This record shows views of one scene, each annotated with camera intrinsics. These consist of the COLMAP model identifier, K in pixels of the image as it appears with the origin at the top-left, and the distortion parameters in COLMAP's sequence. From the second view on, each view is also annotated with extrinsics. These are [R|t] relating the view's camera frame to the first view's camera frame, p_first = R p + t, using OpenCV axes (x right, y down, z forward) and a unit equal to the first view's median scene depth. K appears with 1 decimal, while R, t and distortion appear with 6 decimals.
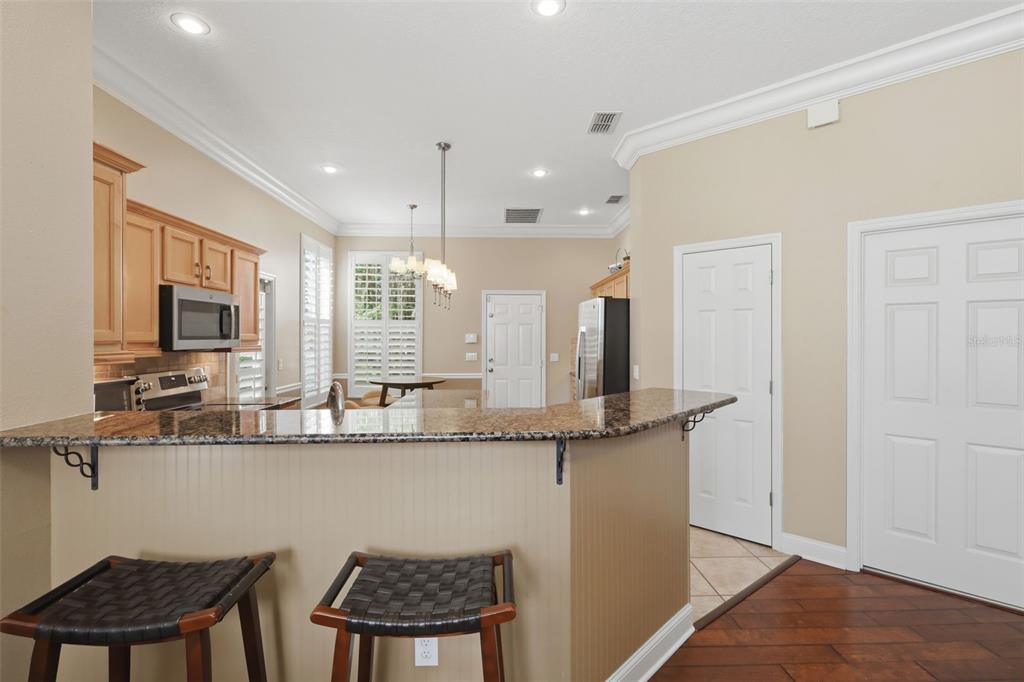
lens RADIAL K [[477.7, 0, 511.6], [0, 477.7, 337.8], [0, 0, 1]] dist [-0.000089, 0.001555]
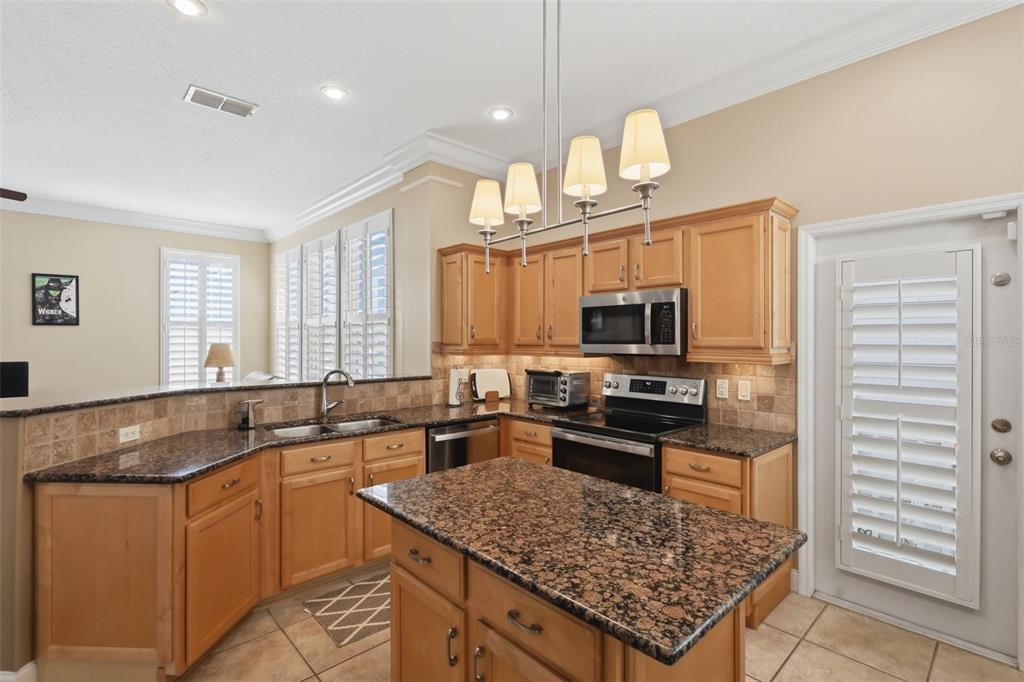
lens RADIAL K [[477.7, 0, 527.8], [0, 477.7, 341.2], [0, 0, 1]] dist [-0.000089, 0.001555]
pose [[-0.738574, -0.006589, -0.674140, 0.118433], [-0.006731, 0.999974, -0.002400, 0.001169], [0.674139, 0.002765, -0.738600, 1.272989]]
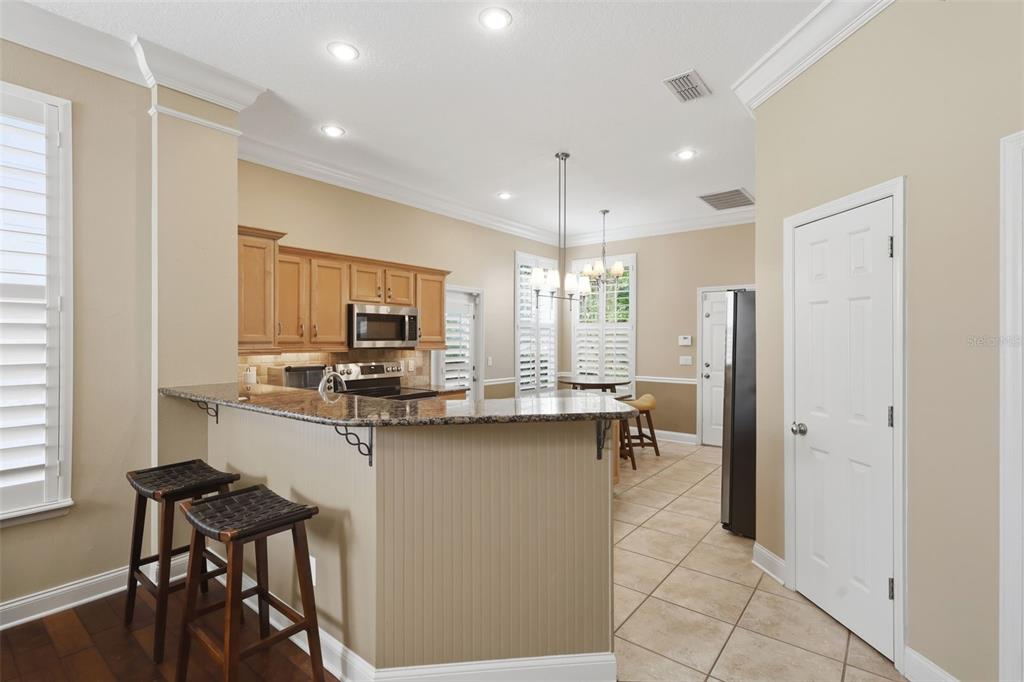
lens RADIAL K [[477.7, 0, 510.3], [0, 477.7, 338.5], [0, 0, 1]] dist [-0.000089, 0.001555]
pose [[0.764110, 0.000199, -0.645085, 0.443843], [-0.001681, 0.999997, -0.001683, -0.000929], [0.645083, 0.002371, 0.764109, 0.131938]]
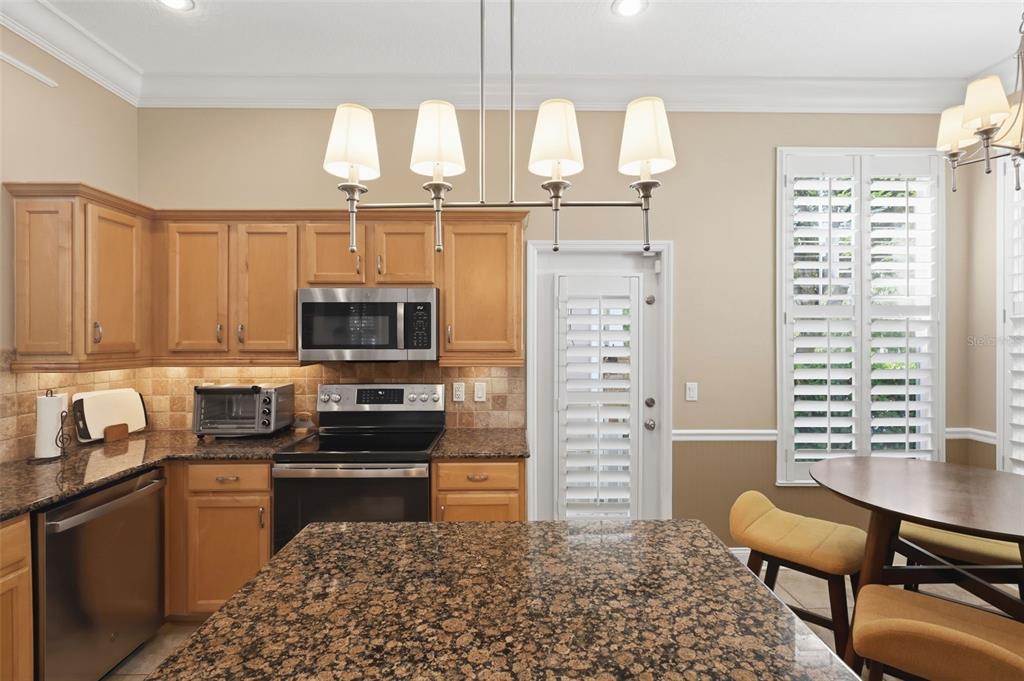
lens RADIAL K [[477.7, 0, 508.1], [0, 477.7, 337.3], [0, 0, 1]] dist [-0.000089, 0.001555]
pose [[-0.011779, -0.001602, -0.999929, 0.131178], [-0.000047, 0.999999, -0.001601, -0.011965], [0.999931, 0.000029, -0.011779, 1.012029]]
